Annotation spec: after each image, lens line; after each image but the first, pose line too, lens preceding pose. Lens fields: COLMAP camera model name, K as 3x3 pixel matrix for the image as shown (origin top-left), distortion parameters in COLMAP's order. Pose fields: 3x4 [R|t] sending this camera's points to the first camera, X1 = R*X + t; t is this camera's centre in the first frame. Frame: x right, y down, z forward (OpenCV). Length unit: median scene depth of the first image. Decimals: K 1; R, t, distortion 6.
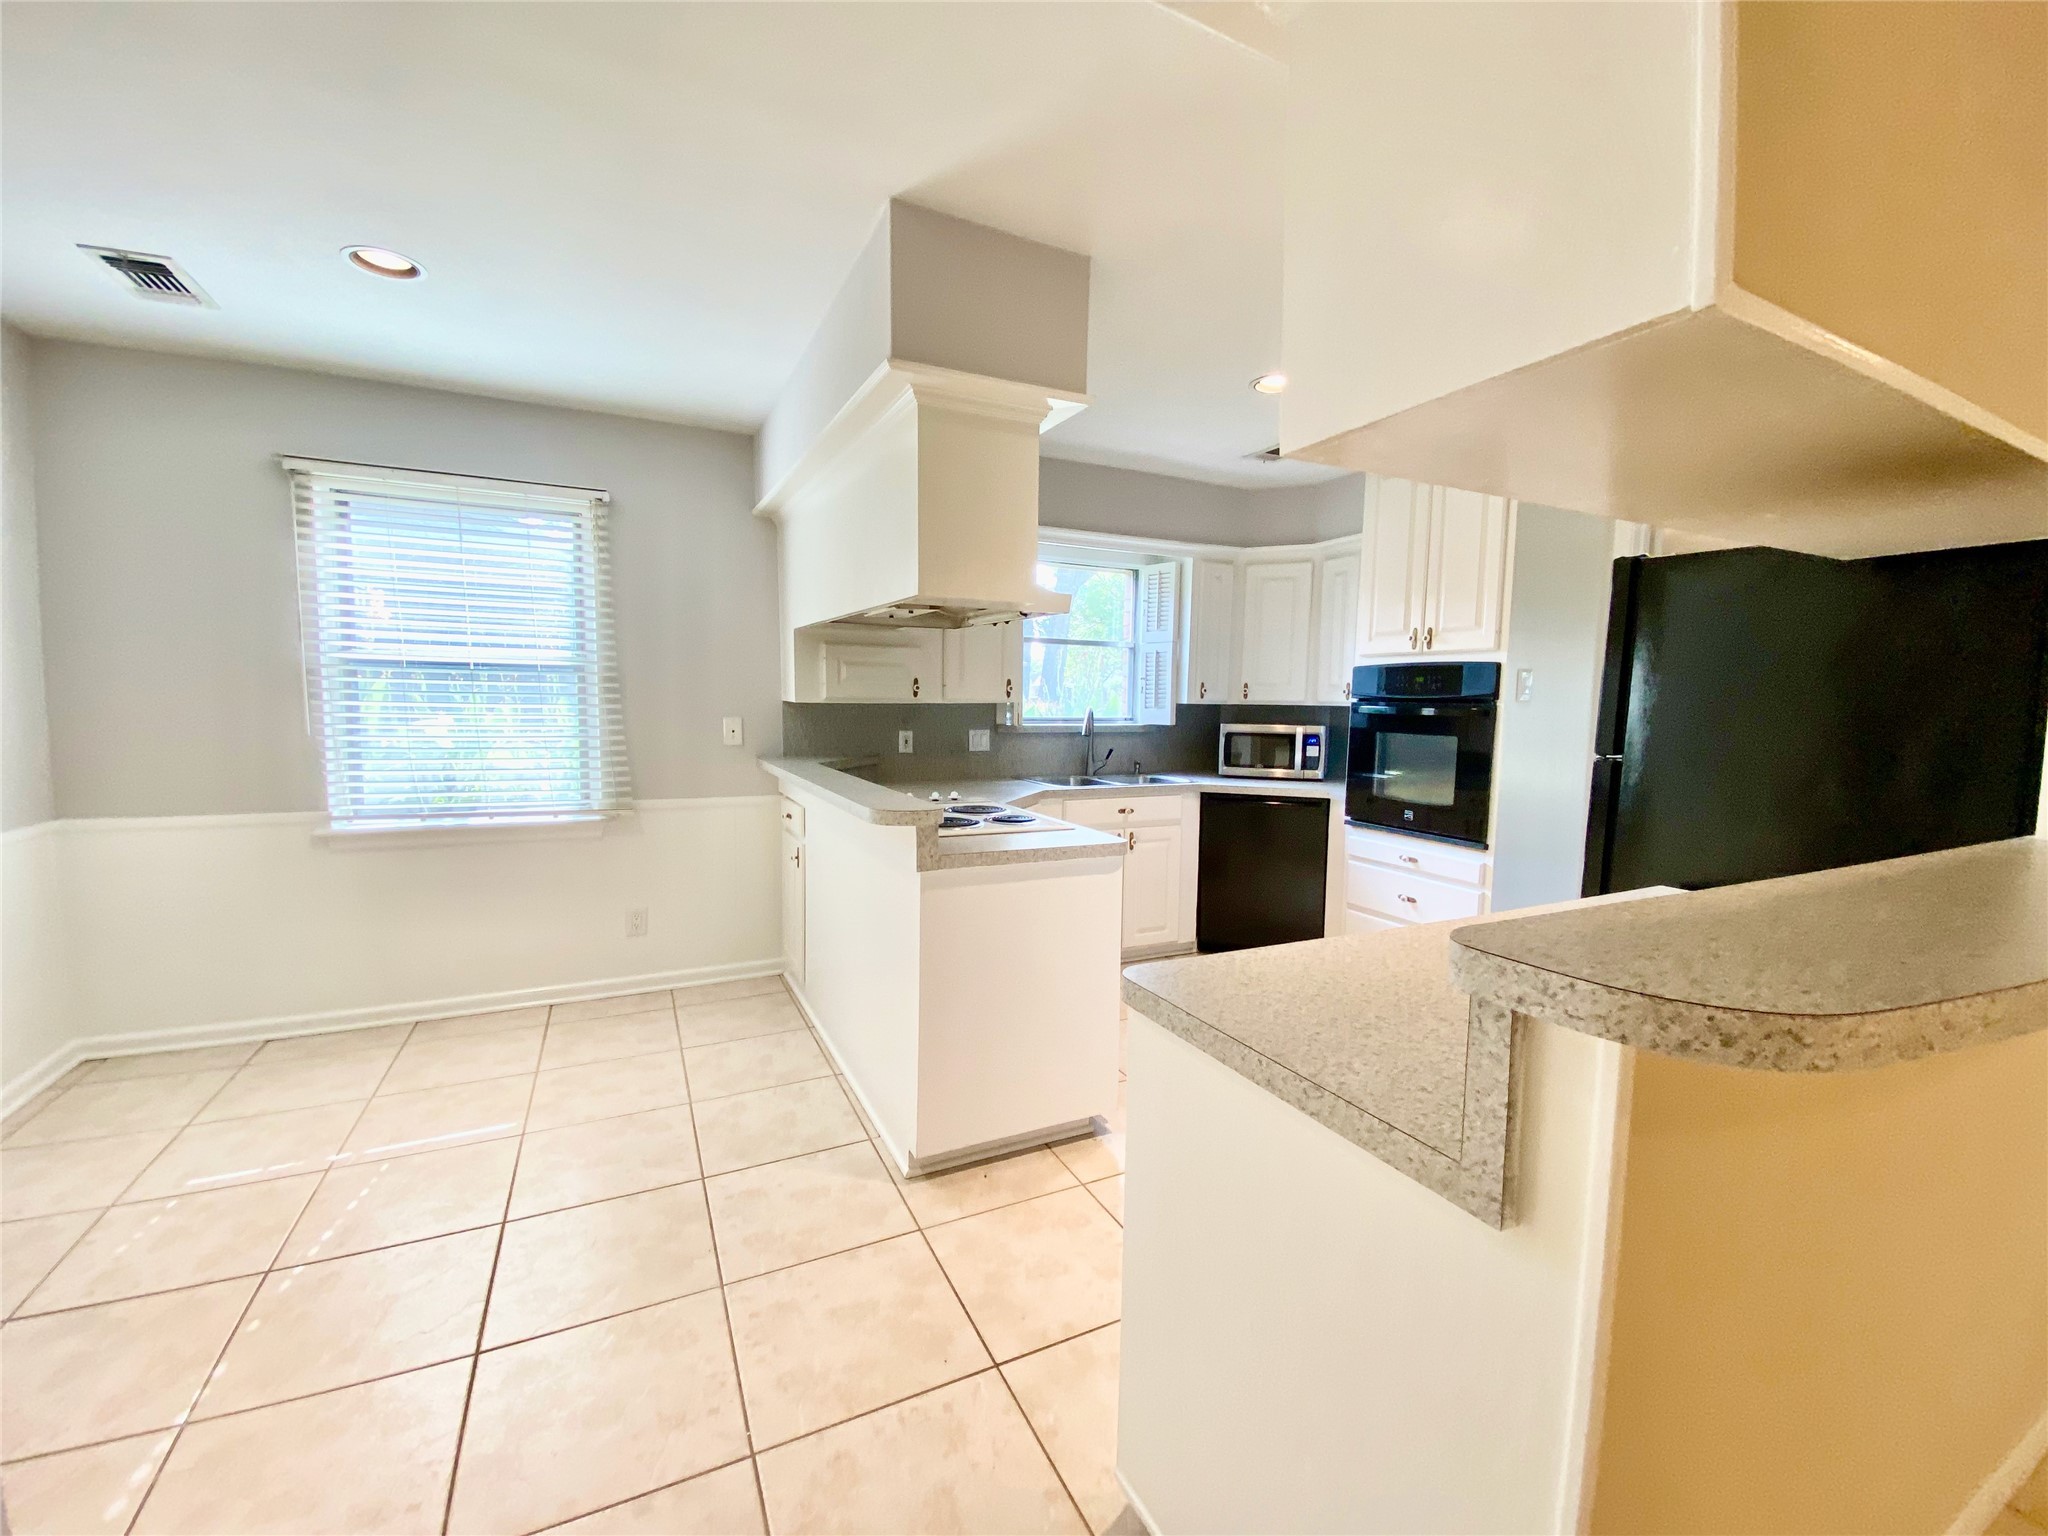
lens RADIAL K [[823.6, 0, 1026.3], [0, 823.6, 760.9], [0, 0, 1]] dist [0.035082, -0.026476]
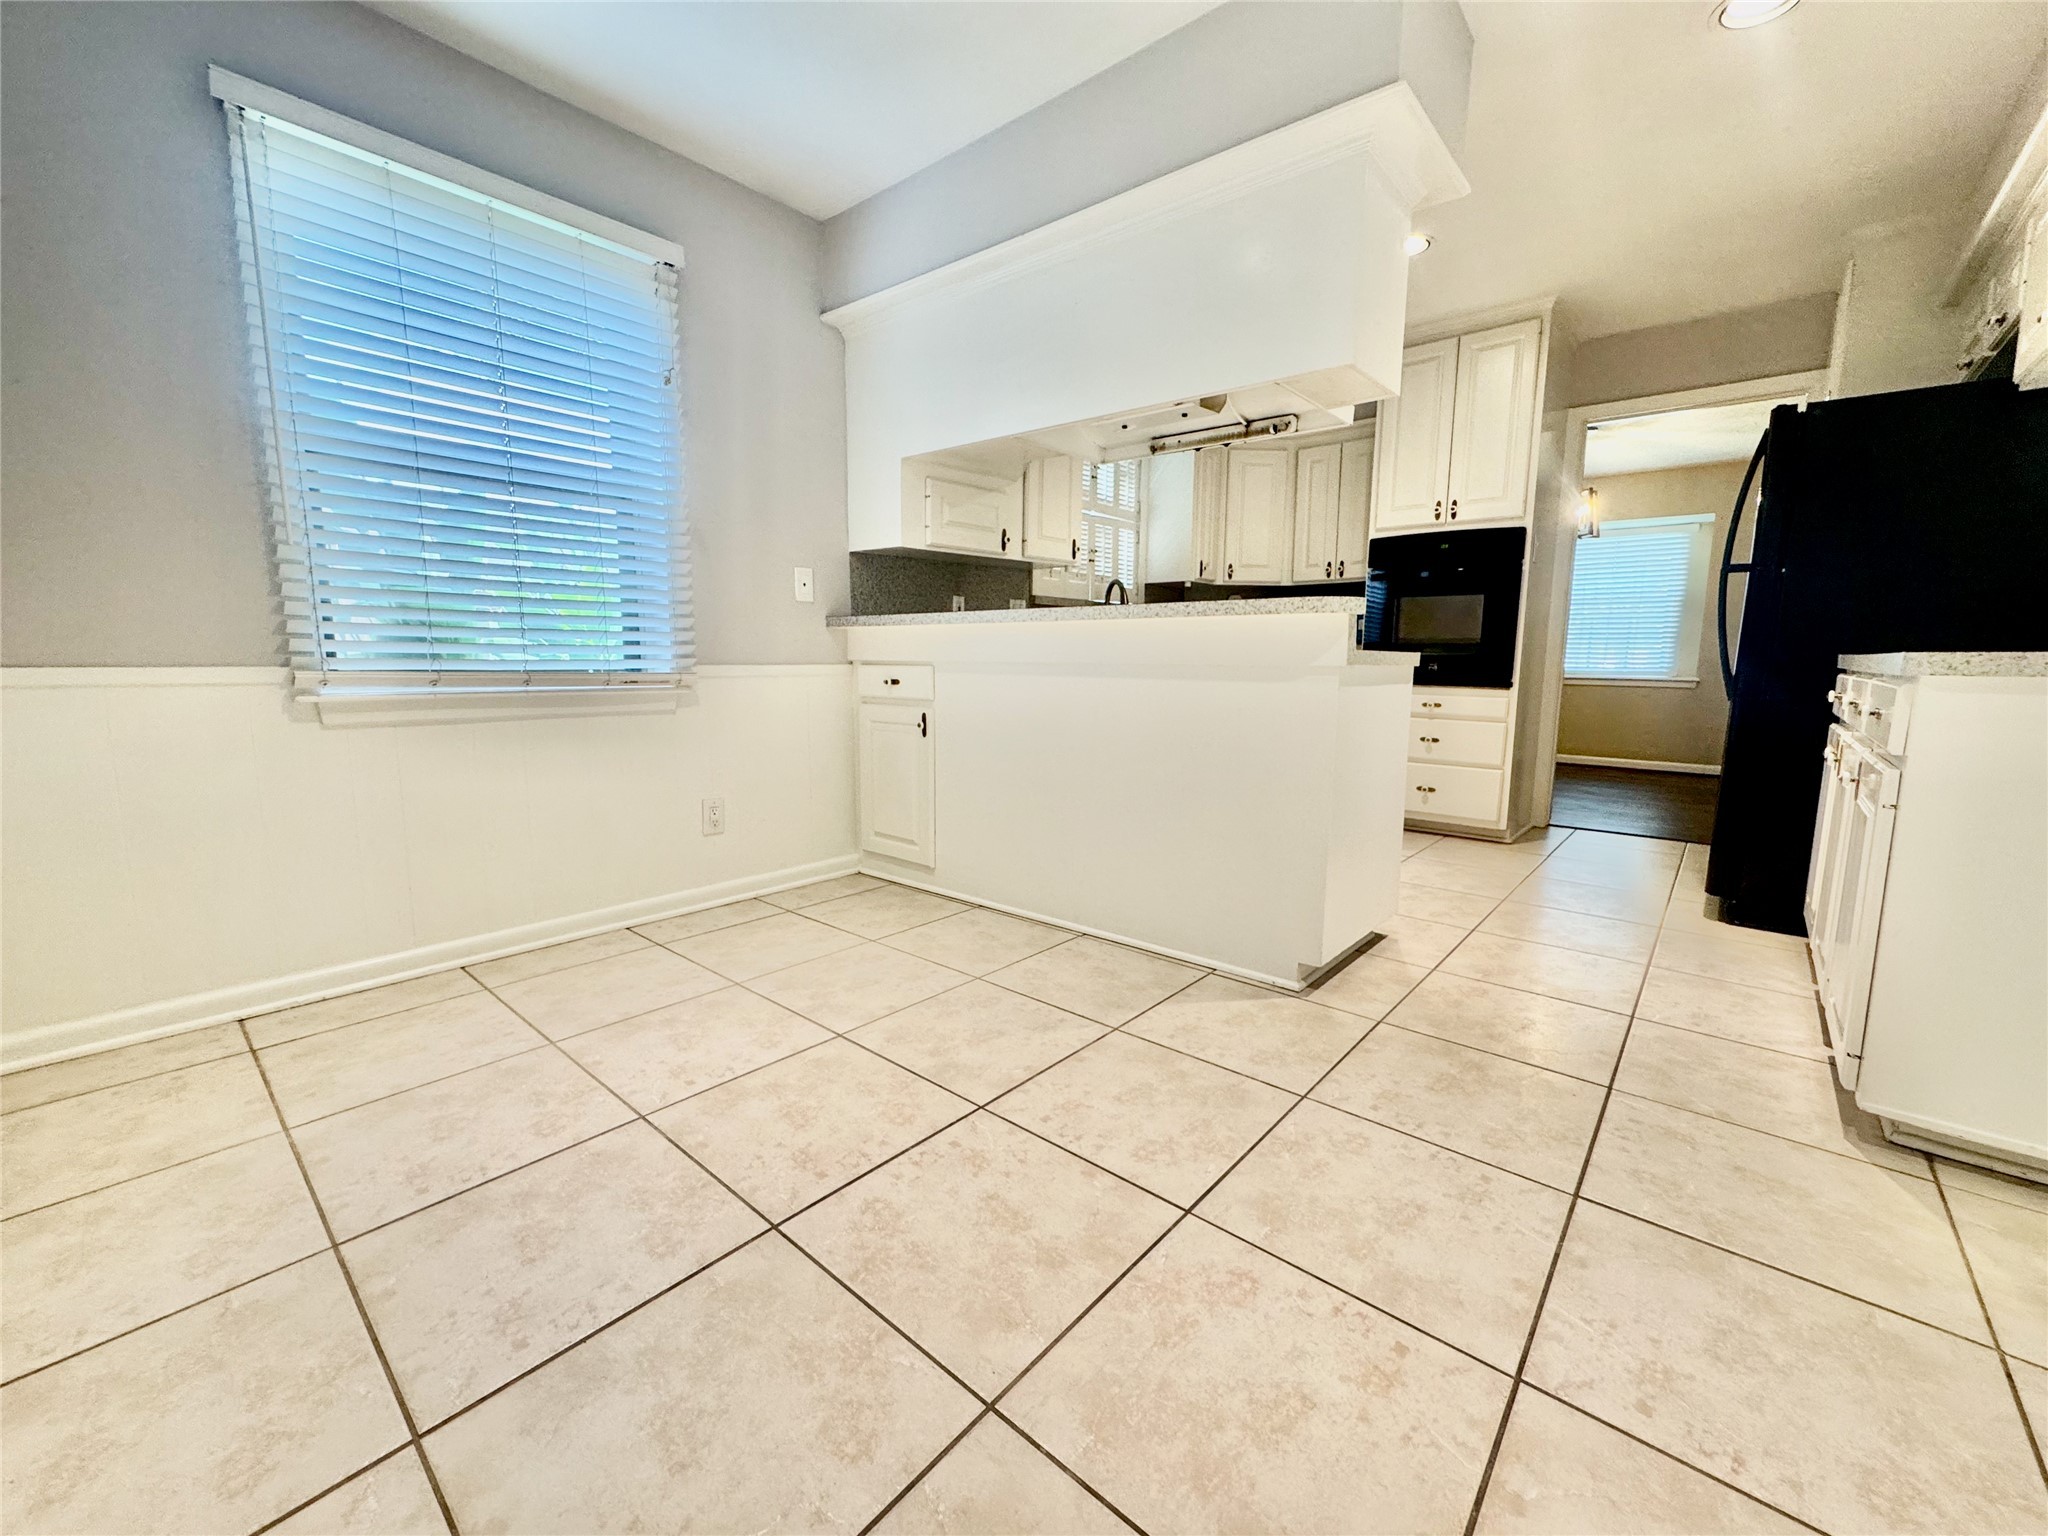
lens RADIAL K [[822.7, 0, 1024.0], [0, 822.7, 768.0], [0, 0, 1]] dist [-0.001434, -0.000188]
pose [[0.920178, -0.060797, 0.386751, -0.455509], [0.033978, 0.996543, 0.075814, 0.088081], [-0.390023, -0.056622, 0.919062, 0.141308]]
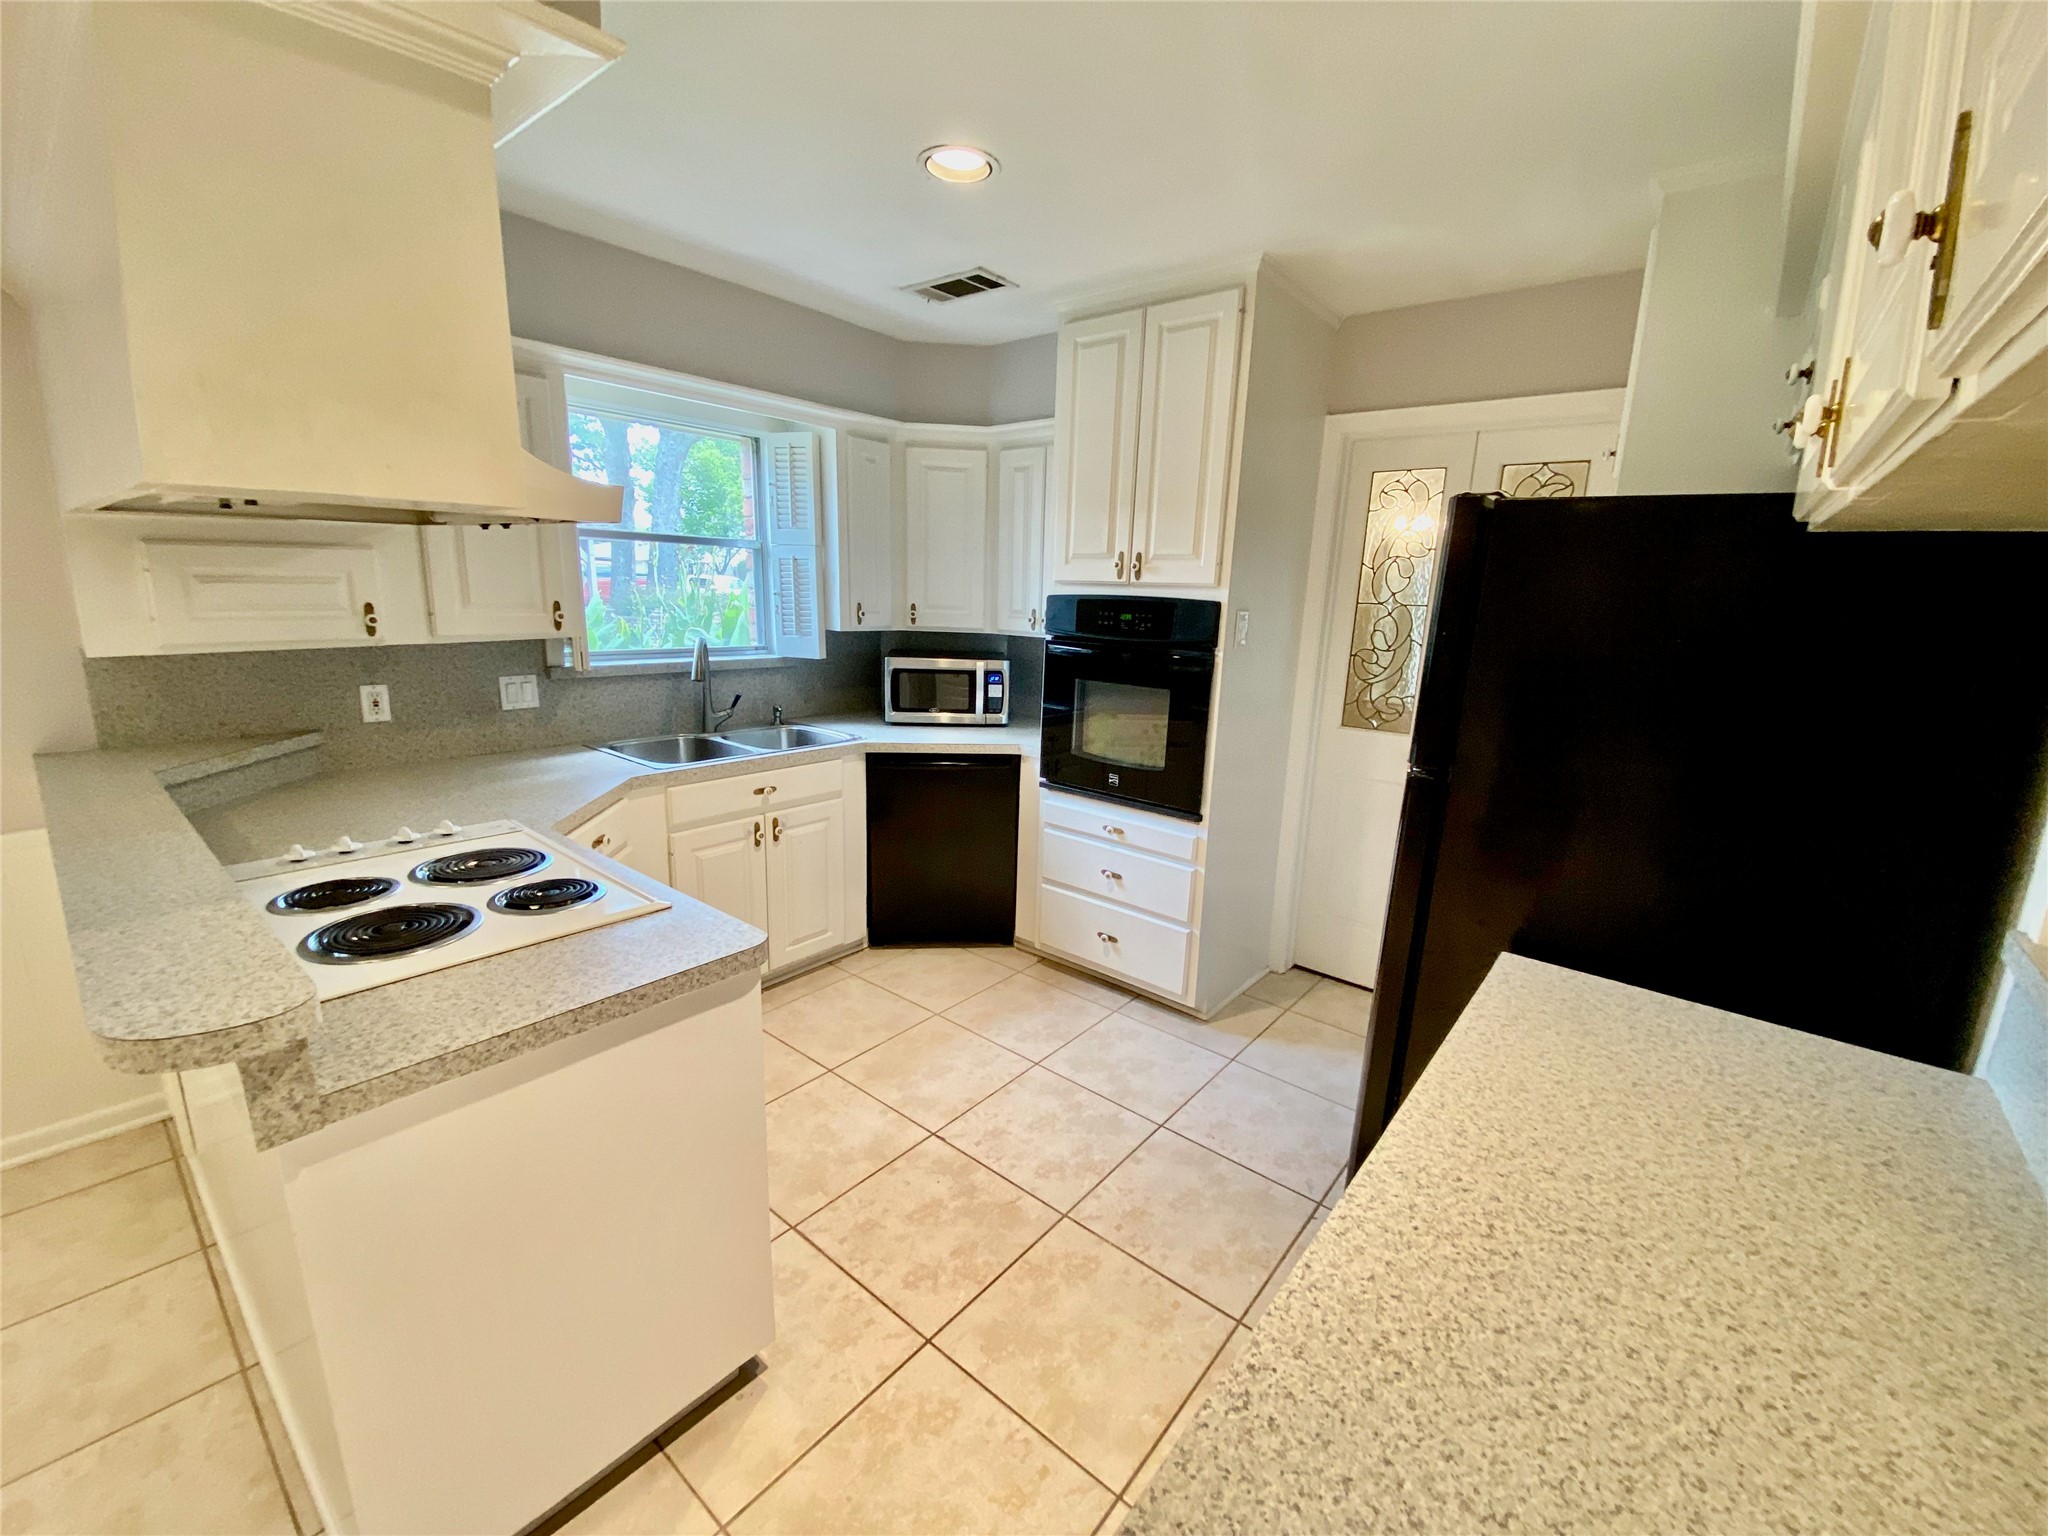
lens RADIAL K [[827.4, 0, 1035.1], [0, 827.4, 769.0], [0, 0, 1]] dist [0.062367, -0.042094]
pose [[0.907652, -0.076261, 0.412737, 0.035571], [0.012858, 0.987946, 0.154266, -0.067500], [-0.419526, -0.134713, 0.897692, 0.244001]]
